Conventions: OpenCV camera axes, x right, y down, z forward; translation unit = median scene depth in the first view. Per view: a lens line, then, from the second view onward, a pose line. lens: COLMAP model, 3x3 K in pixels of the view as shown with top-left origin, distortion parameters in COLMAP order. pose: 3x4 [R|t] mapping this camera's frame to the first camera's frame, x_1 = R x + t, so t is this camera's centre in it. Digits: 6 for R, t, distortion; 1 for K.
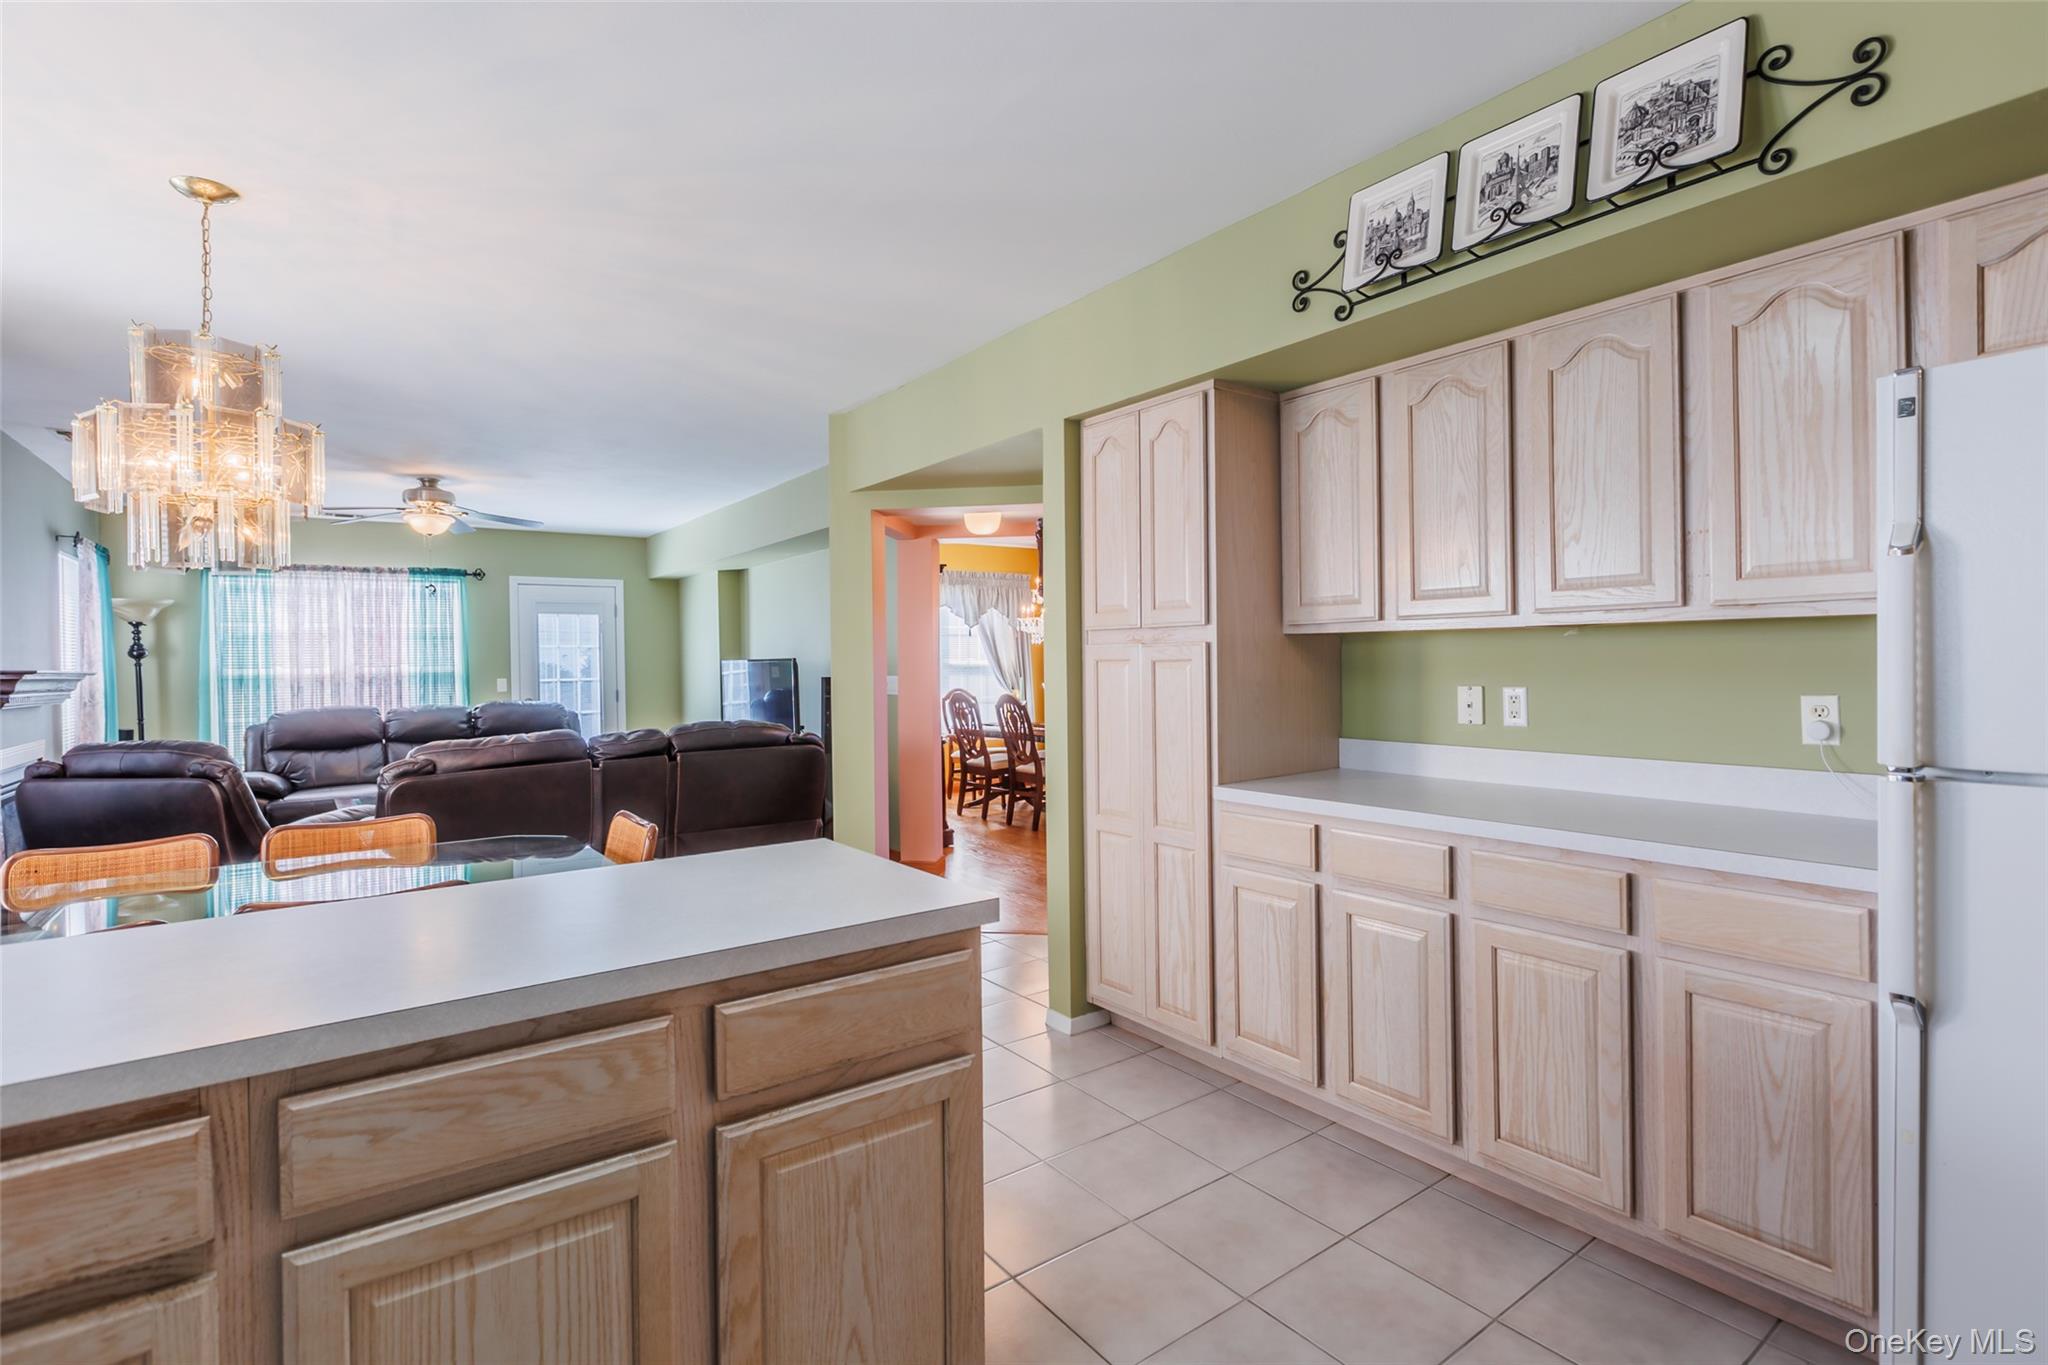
lens RADIAL K [[962.4, 0, 1036.1], [0, 962.4, 672.5], [0, 0, 1]] dist [-0.010481, 0.000106]
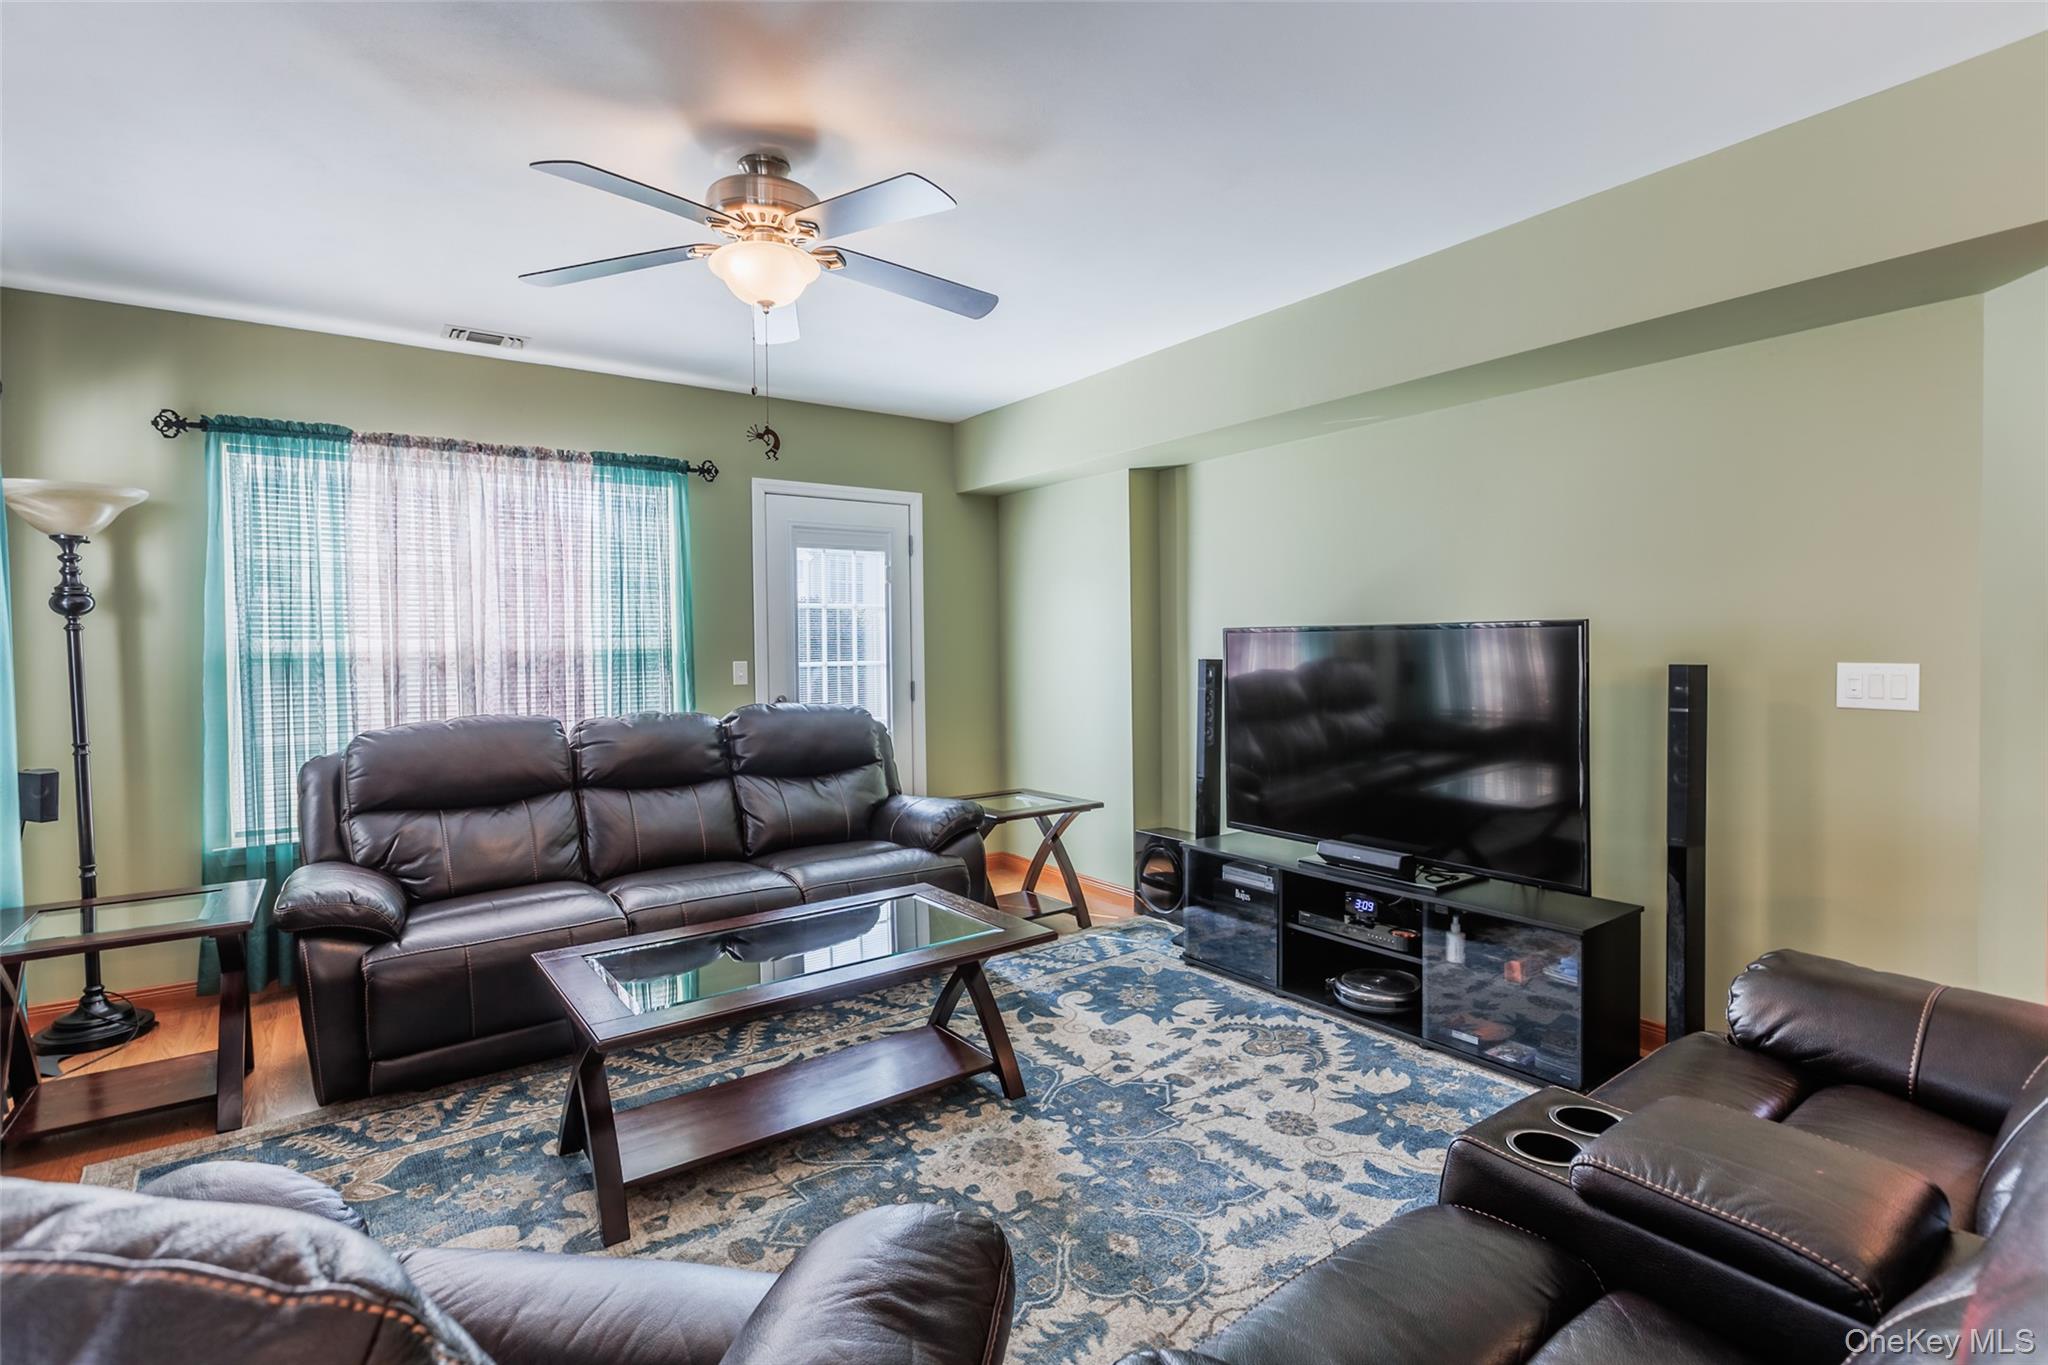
lens RADIAL K [[962.4, 0, 1023.1], [0, 962.4, 675.3], [0, 0, 1]] dist [-0.010481, 0.000106]
pose [[0.999749, 0.006259, -0.021499, -0.425879], [-0.005818, 0.999773, 0.020484, 0.002317], [0.021622, -0.020354, 0.999559, 0.495361]]
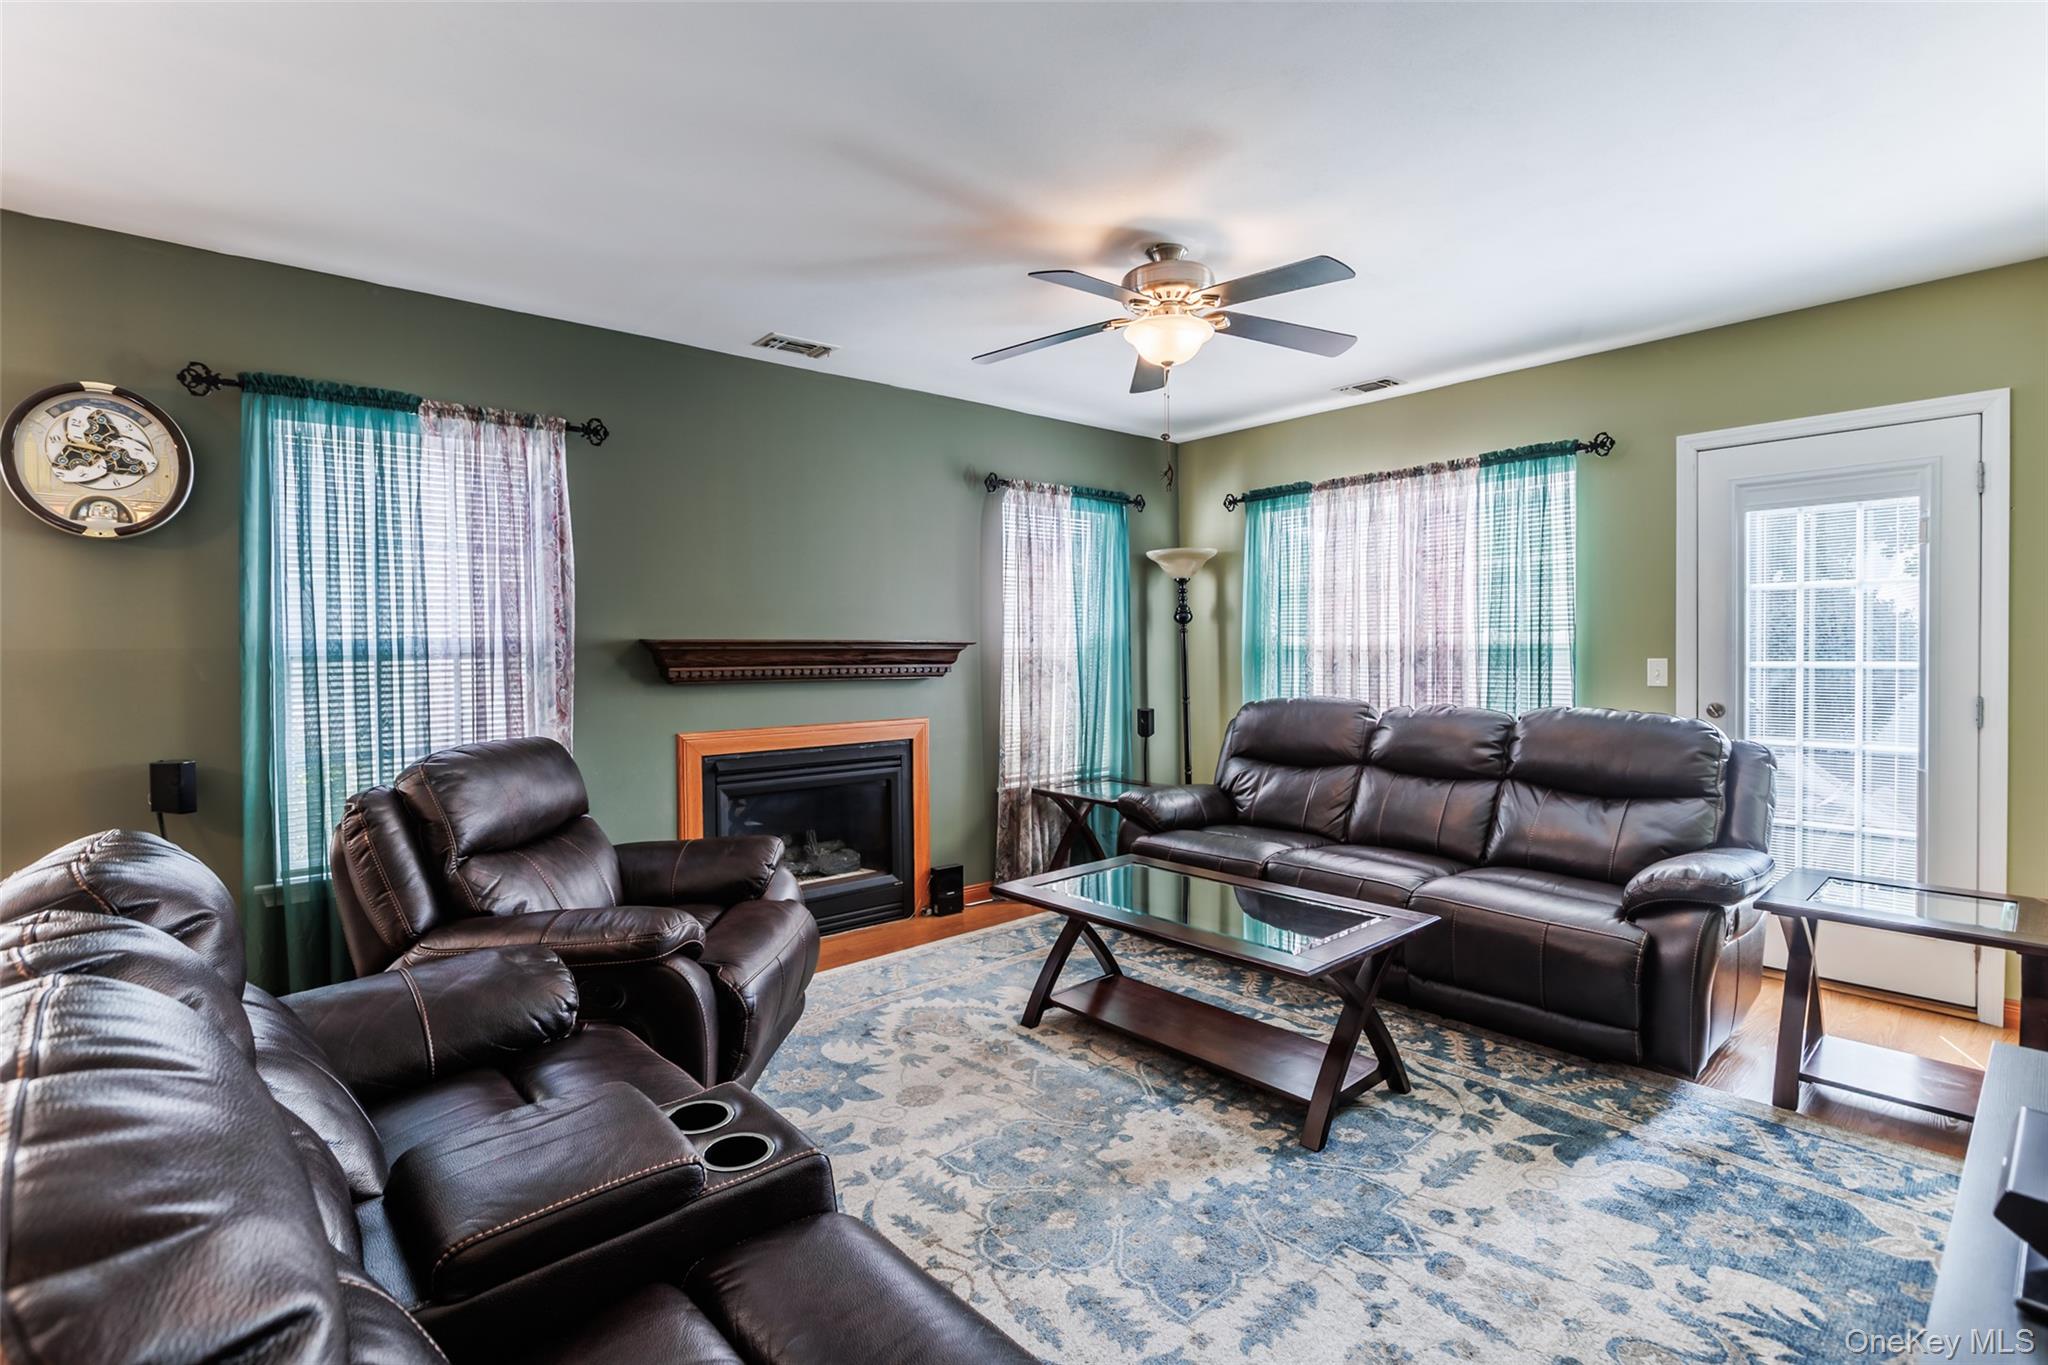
lens RADIAL K [[962.4, 0, 1035.4], [0, 962.4, 665.2], [0, 0, 1]] dist [-0.010481, 0.000106]
pose [[0.067907, 0.030176, -0.997235, -0.118357], [-0.008044, 0.999527, 0.029698, -0.002123], [0.997659, 0.006005, 0.068118, 0.743658]]
